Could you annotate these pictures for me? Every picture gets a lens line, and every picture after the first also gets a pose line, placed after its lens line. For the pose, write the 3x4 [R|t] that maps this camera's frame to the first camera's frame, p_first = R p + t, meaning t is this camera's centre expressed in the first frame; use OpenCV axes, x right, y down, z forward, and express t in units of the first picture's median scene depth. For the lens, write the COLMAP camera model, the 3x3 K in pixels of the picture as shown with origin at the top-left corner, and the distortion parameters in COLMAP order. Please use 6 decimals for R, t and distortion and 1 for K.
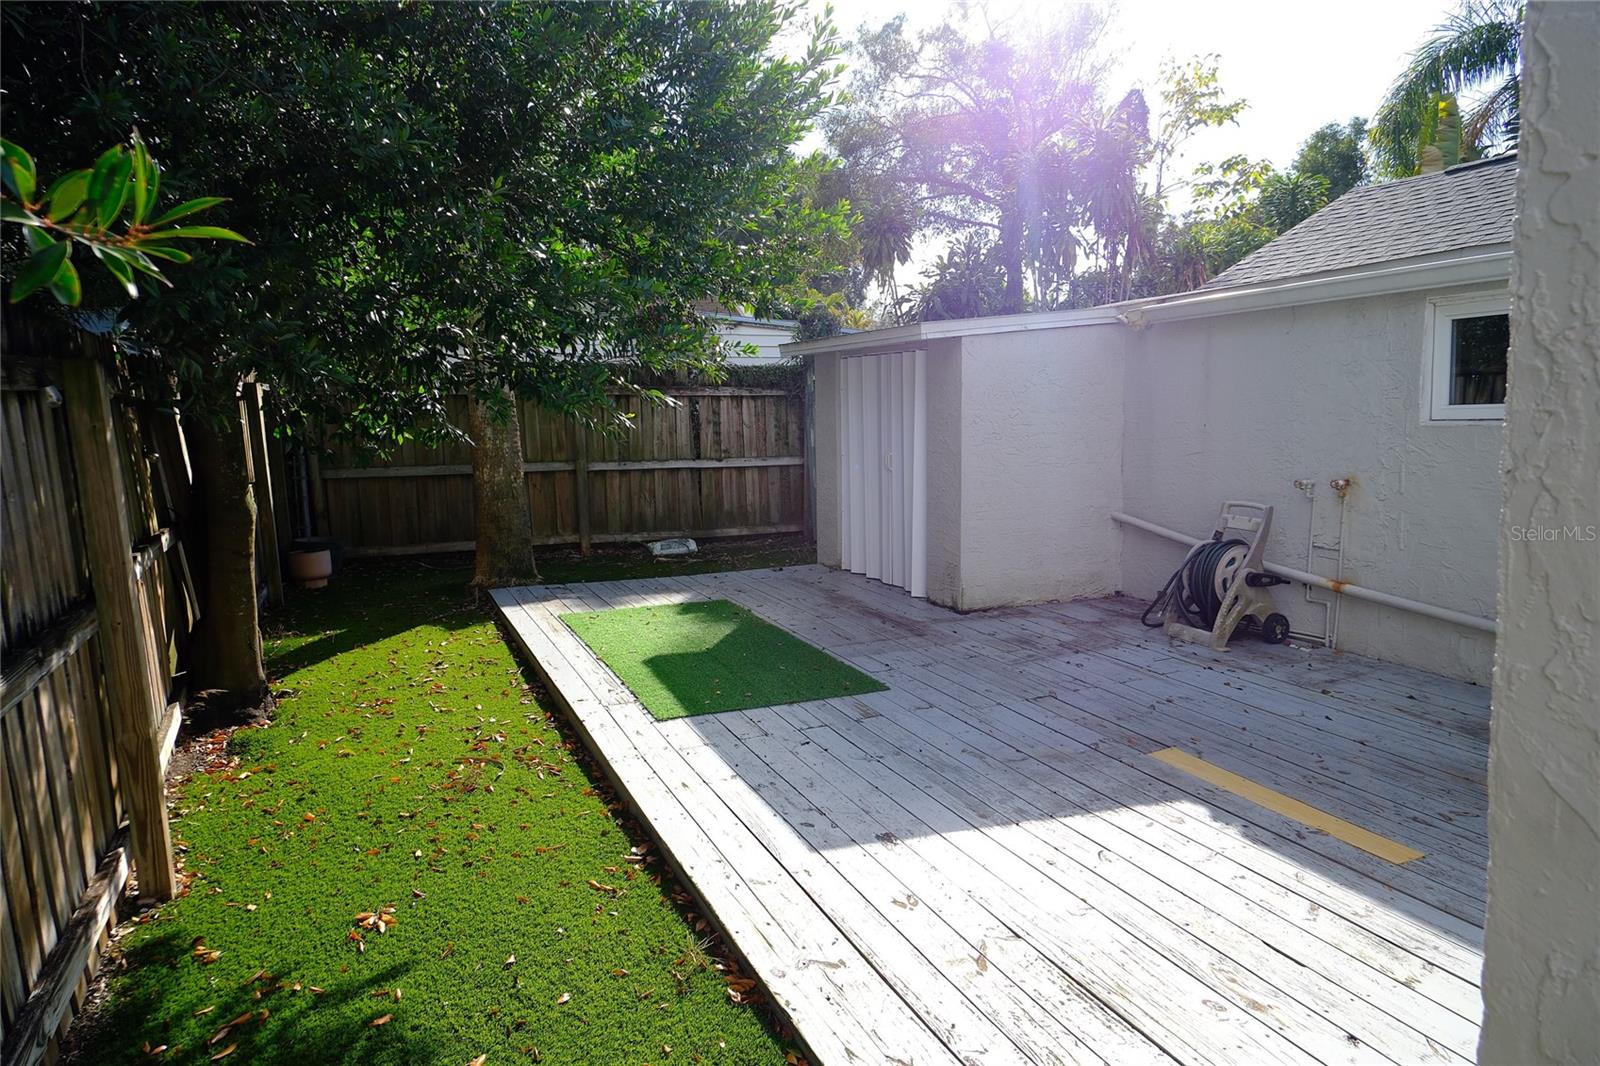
lens RADIAL K [[1000.6, 0, 805.7], [0, 1000.6, 514.7], [0, 0, 1]] dist [-0.009437, -0.001066]
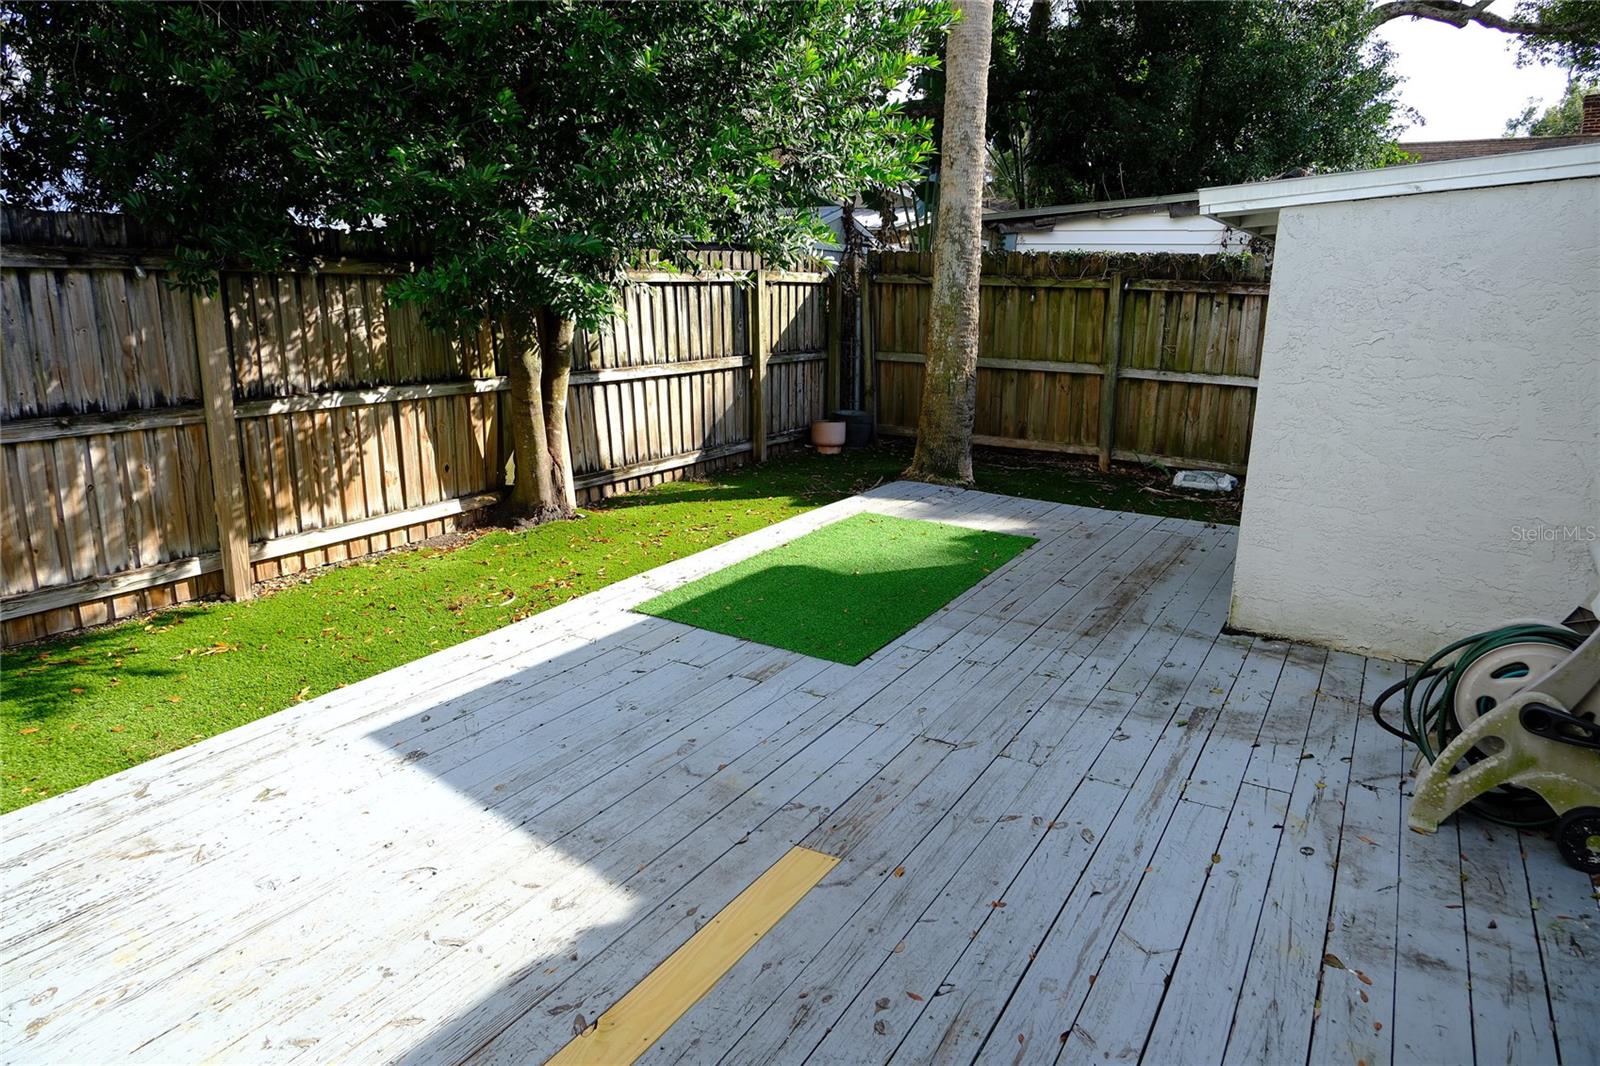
lens RADIAL K [[1000.6, 0, 805.7], [0, 1000.6, 514.7], [0, 0, 1]] dist [-0.009437, -0.001066]
pose [[0.570840, 0.205574, -0.794910, 0.685184], [-0.121288, 0.978640, 0.165990, -0.074207], [0.812054, 0.001660, 0.583580, 0.504093]]
